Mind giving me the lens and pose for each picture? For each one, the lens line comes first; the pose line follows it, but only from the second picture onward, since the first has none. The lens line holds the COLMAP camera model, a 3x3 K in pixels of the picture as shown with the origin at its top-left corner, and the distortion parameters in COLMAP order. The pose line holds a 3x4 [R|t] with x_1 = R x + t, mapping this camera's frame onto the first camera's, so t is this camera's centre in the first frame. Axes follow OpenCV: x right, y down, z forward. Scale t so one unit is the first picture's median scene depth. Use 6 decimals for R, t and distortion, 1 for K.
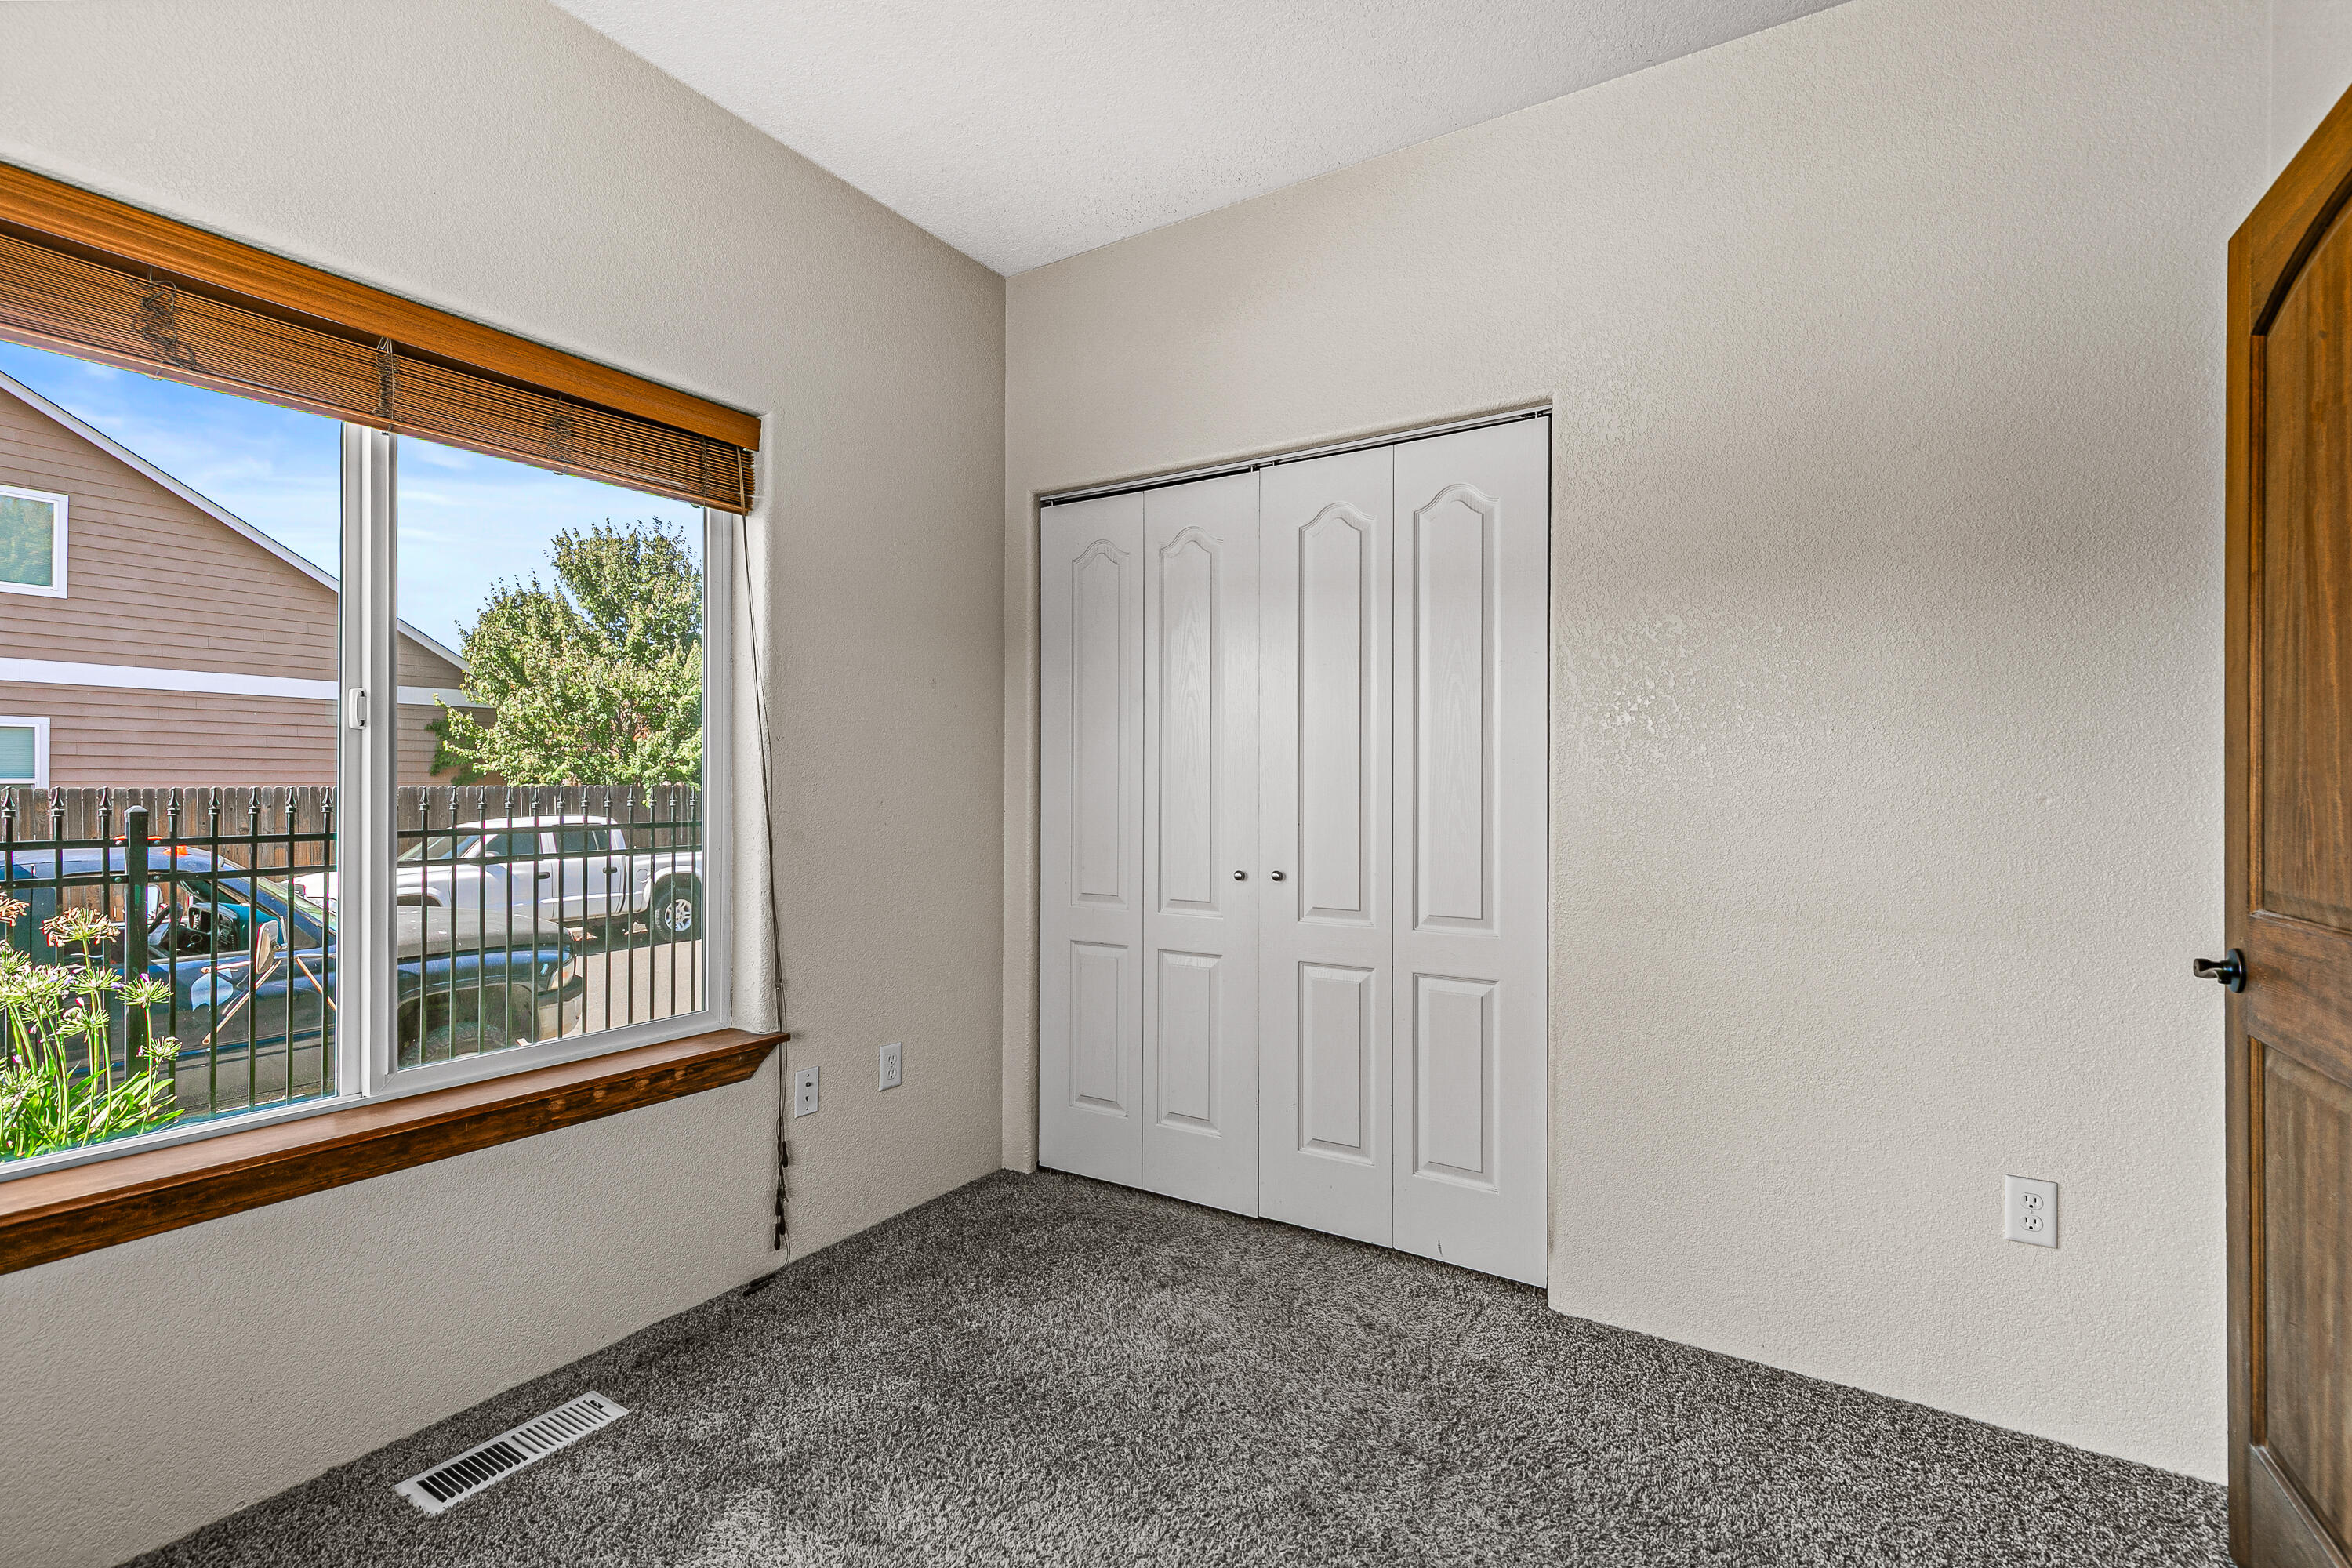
lens RADIAL K [[1077.4, 0, 1170.1], [0, 1077.4, 789.6], [0, 0, 1]] dist [0.013316, -0.001620]
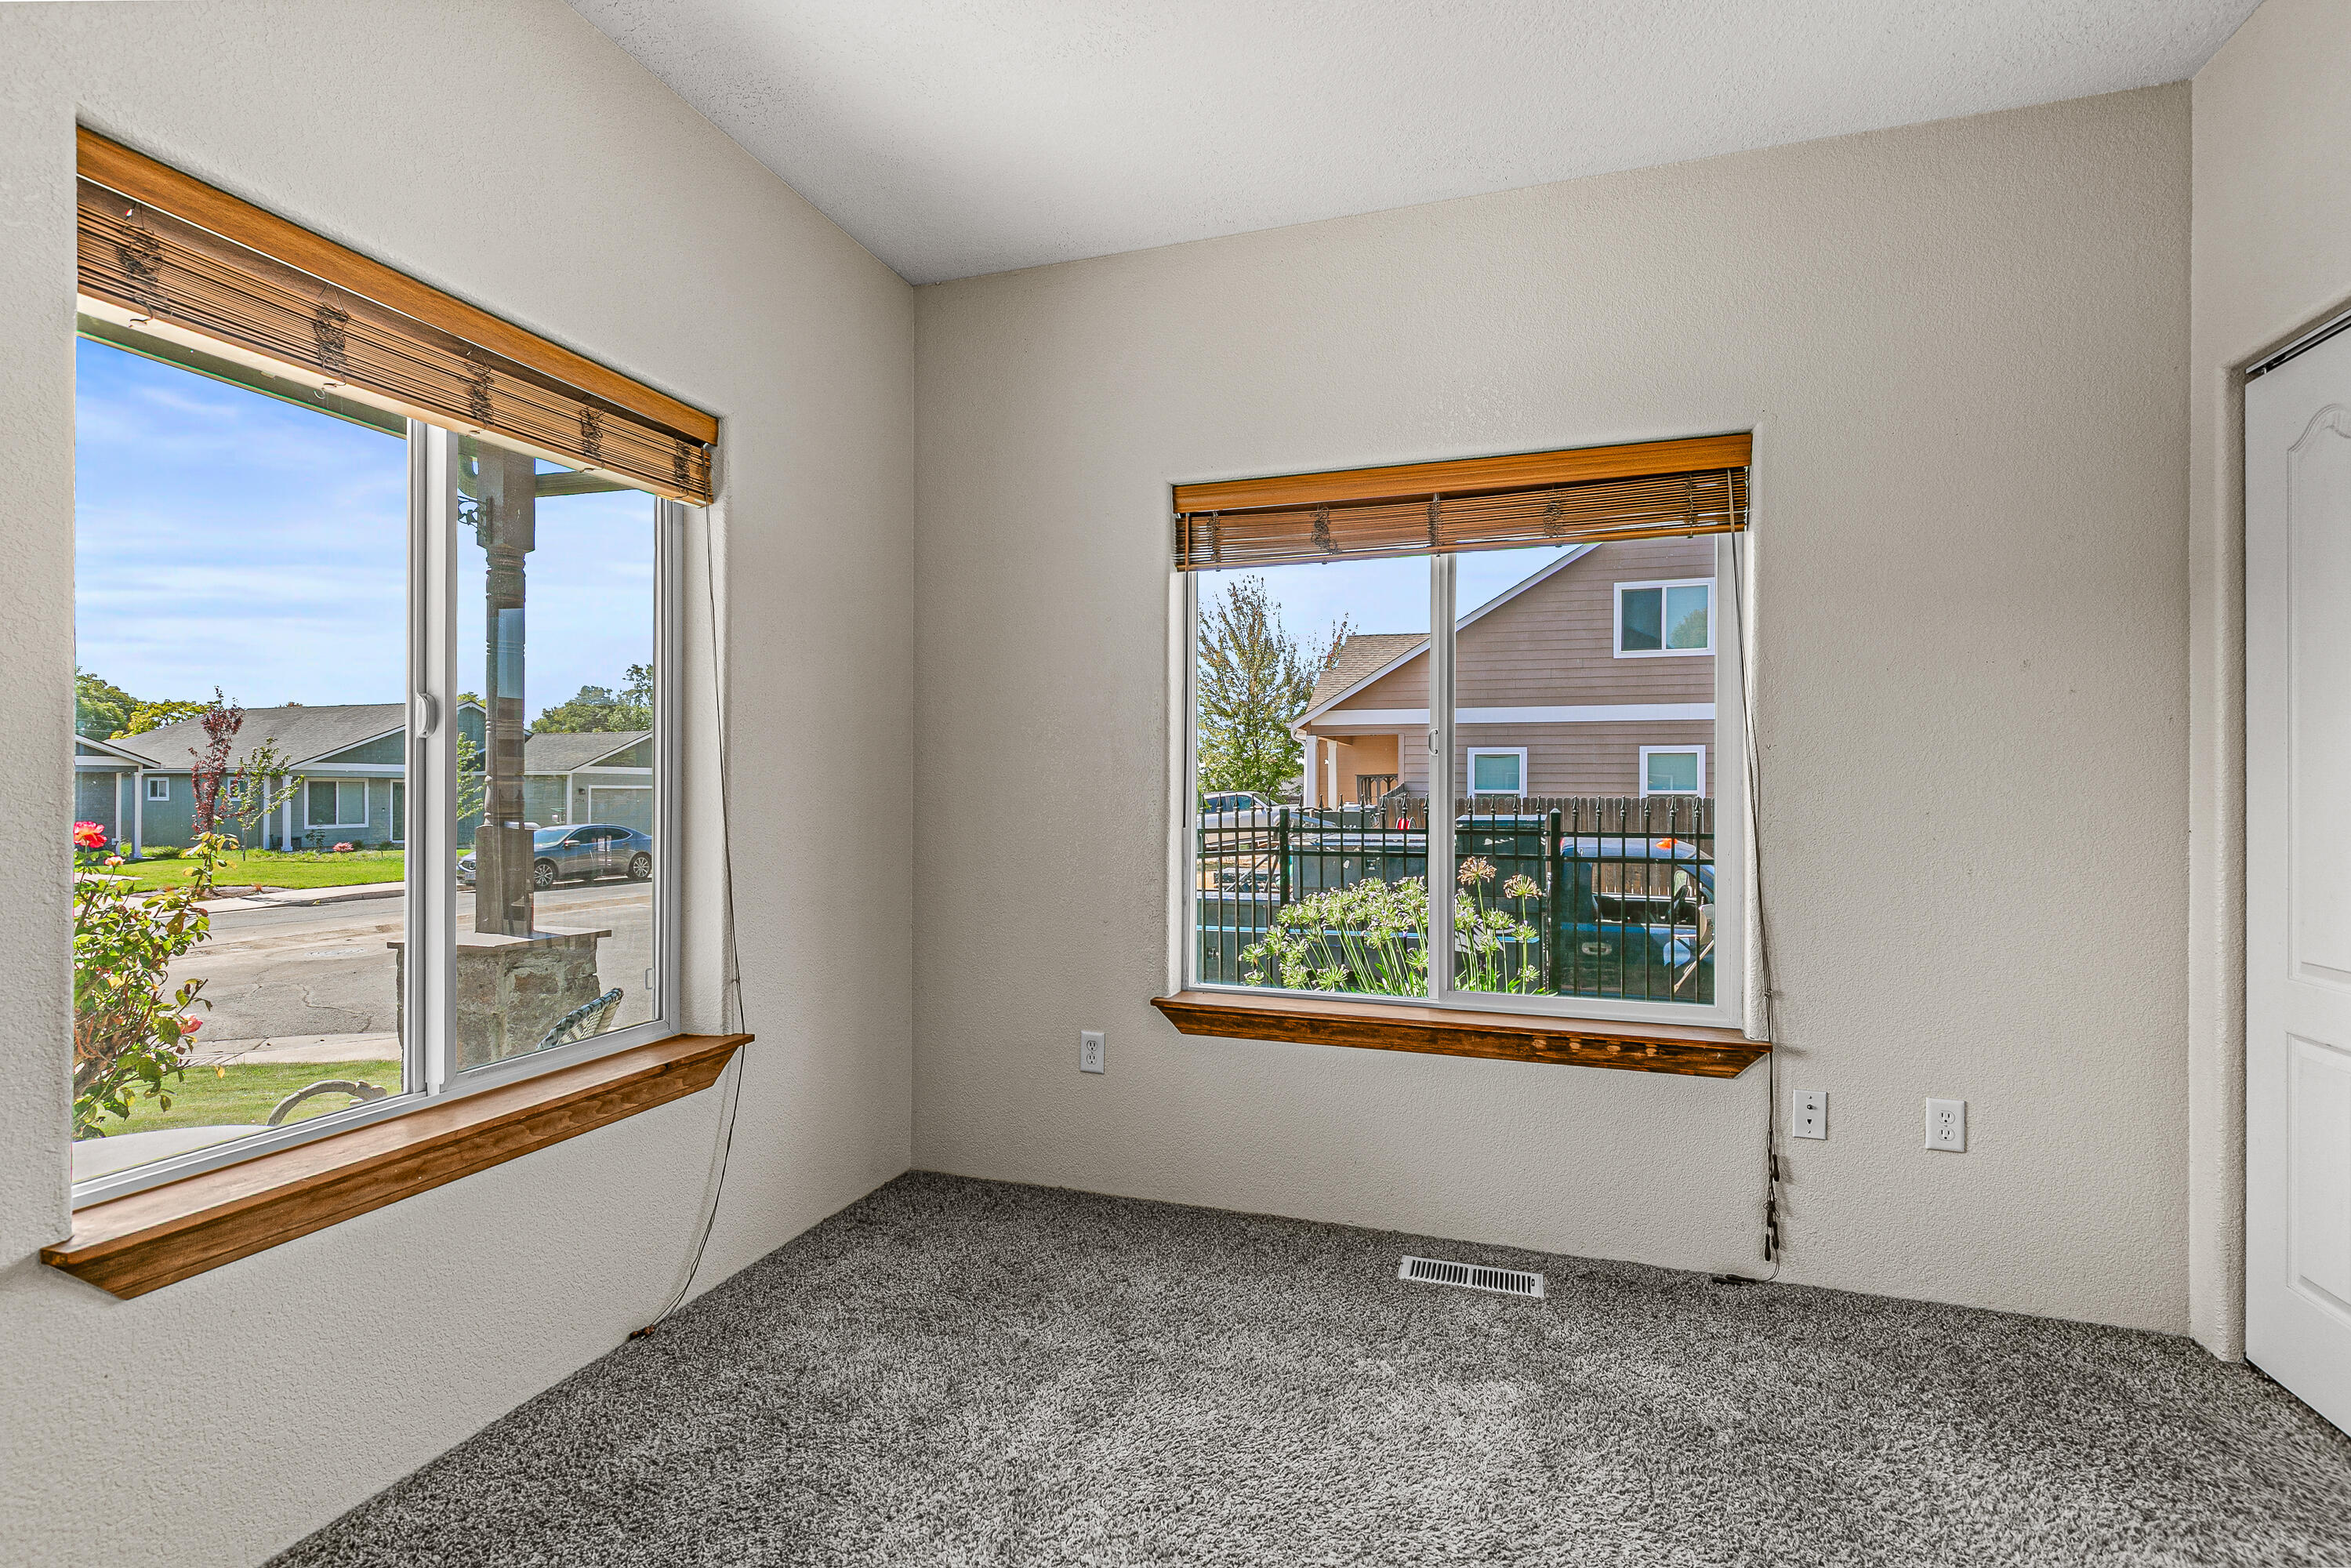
lens RADIAL K [[1111.4, 0, 1200.9], [0, 1111.4, 792.3], [0, 0, 1]] dist [0.004354, -0.000552]
pose [[0.229856, -0.002699, -0.973221, 0.521327], [-0.004996, 0.999980, -0.003953, 0.001749], [0.973212, 0.005771, 0.229838, 0.259514]]
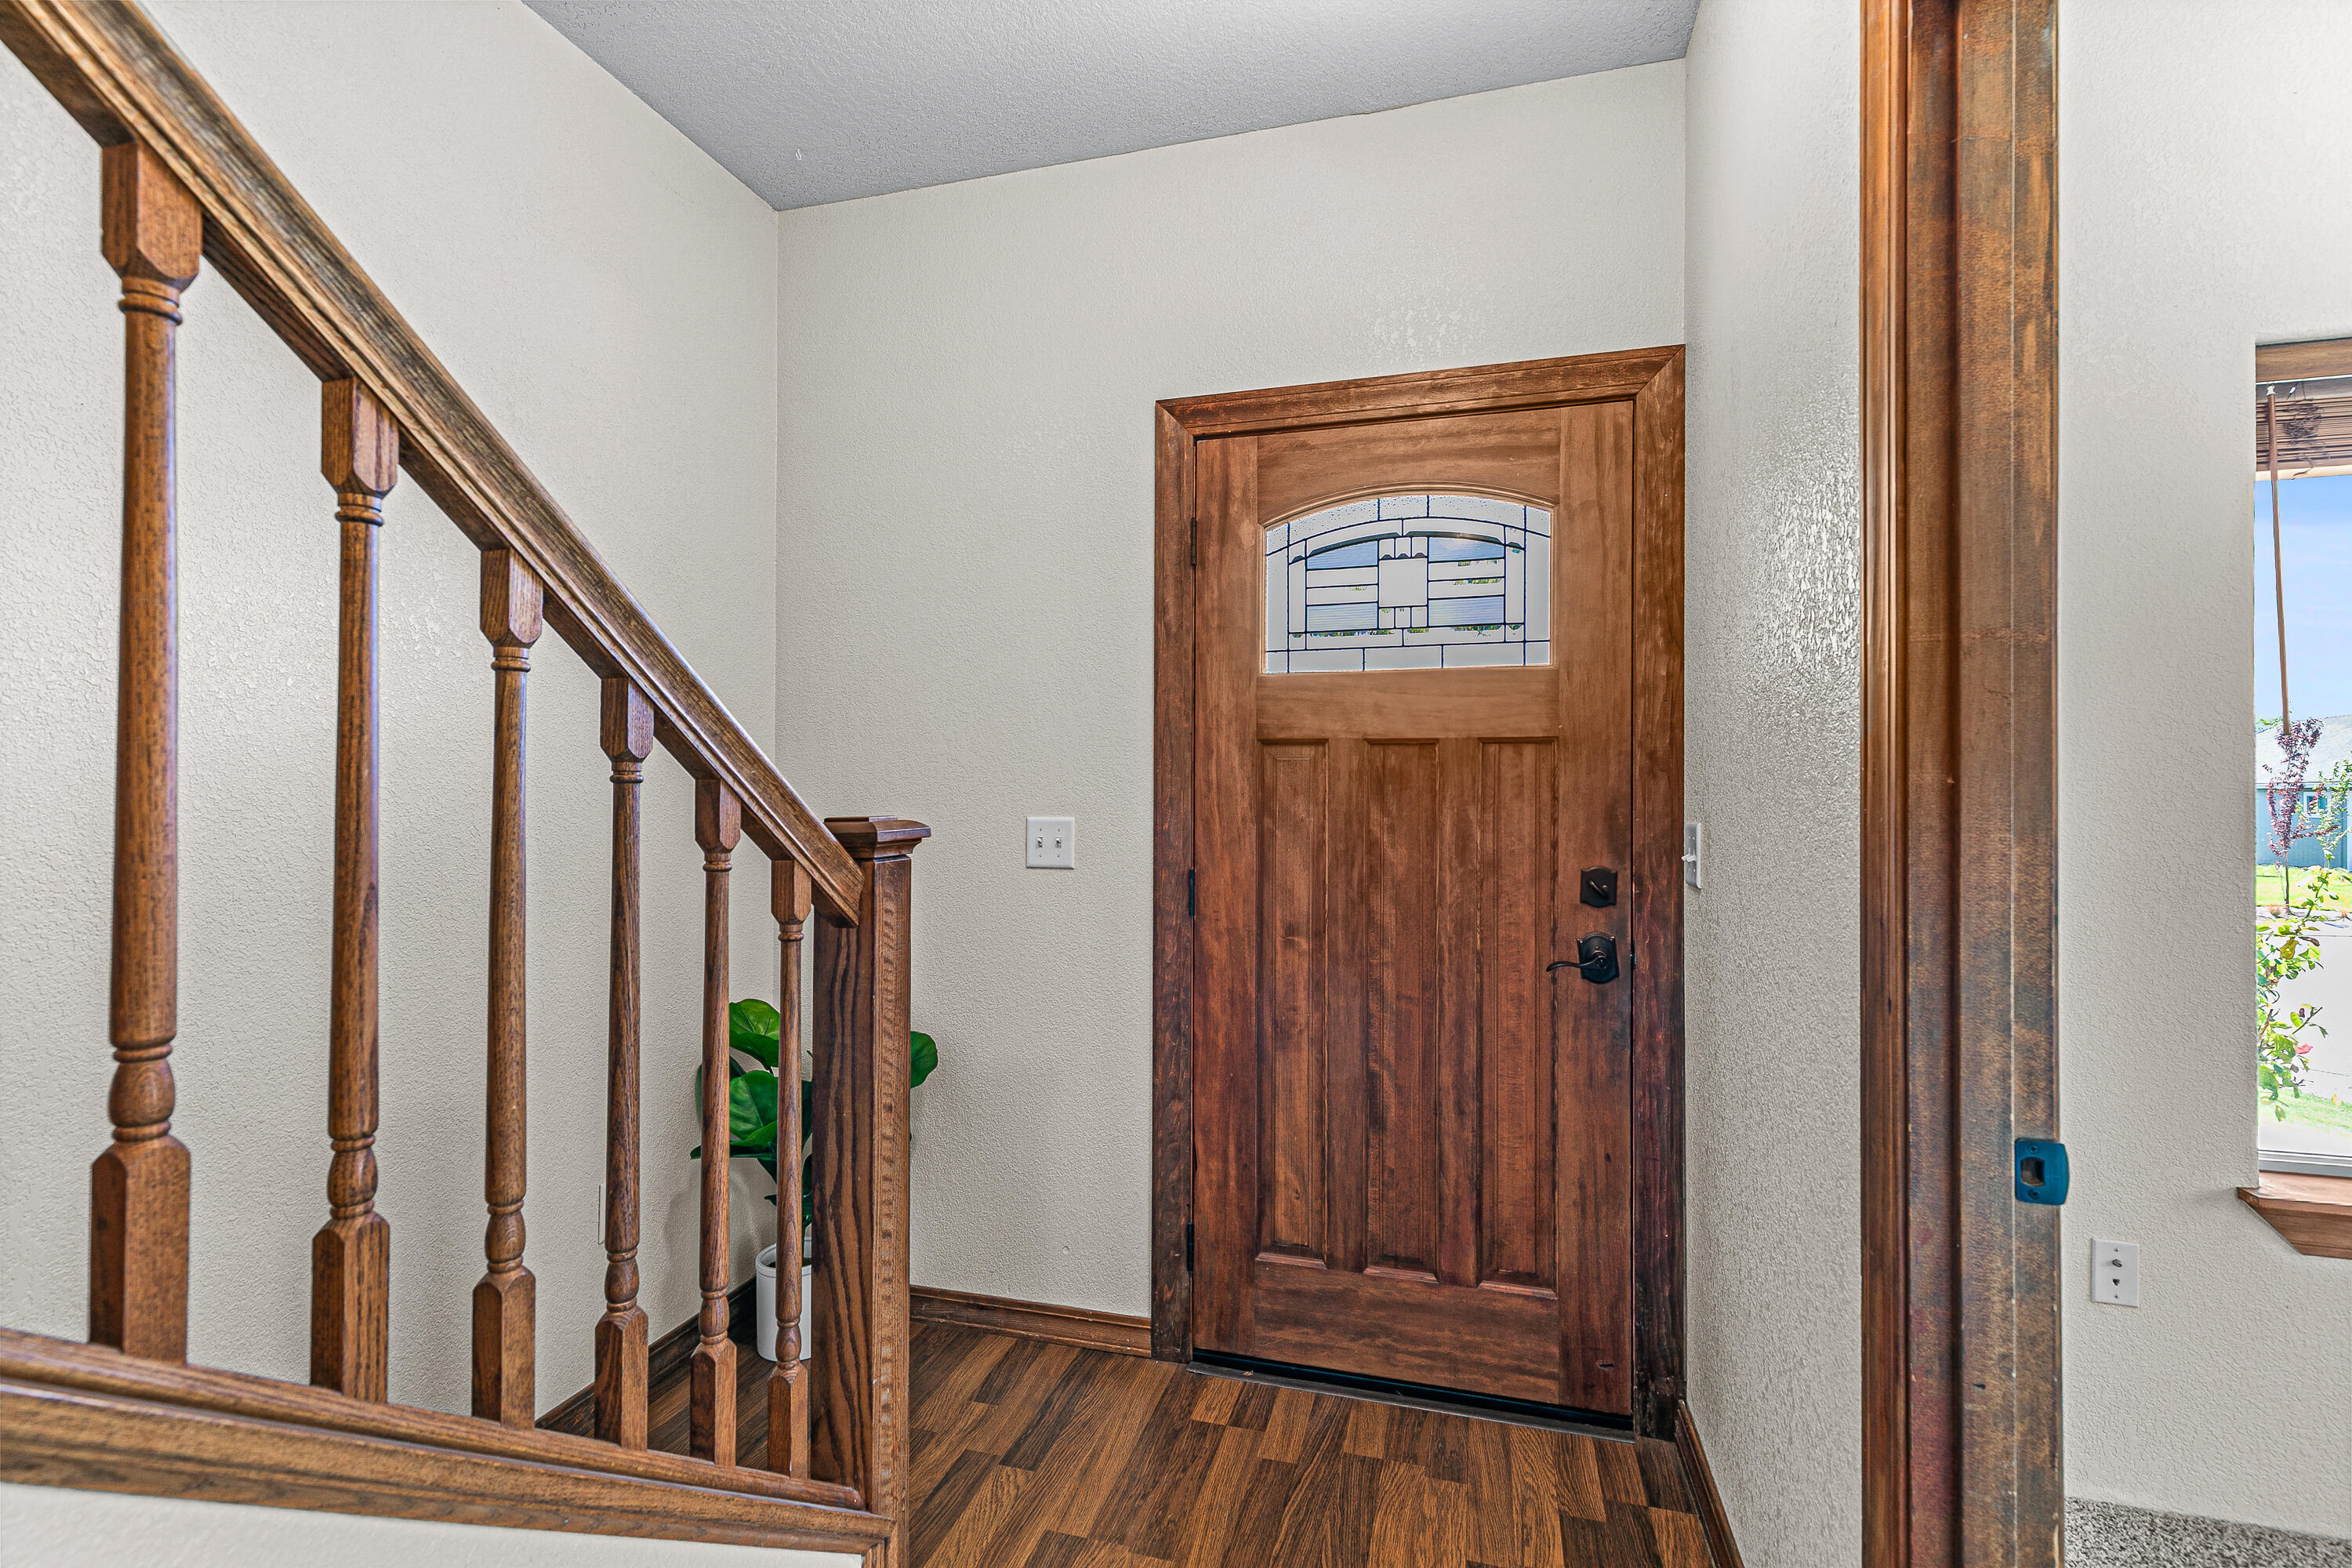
lens RADIAL K [[1077.4, 0, 1181.0], [0, 1077.4, 787.8], [0, 0, 1]] dist [0.013316, -0.001620]
pose [[-0.959619, -0.011849, -0.281052, 1.179414], [-0.009820, 0.999915, -0.008628, -0.083257], [0.281130, -0.005520, -0.959654, 0.484356]]
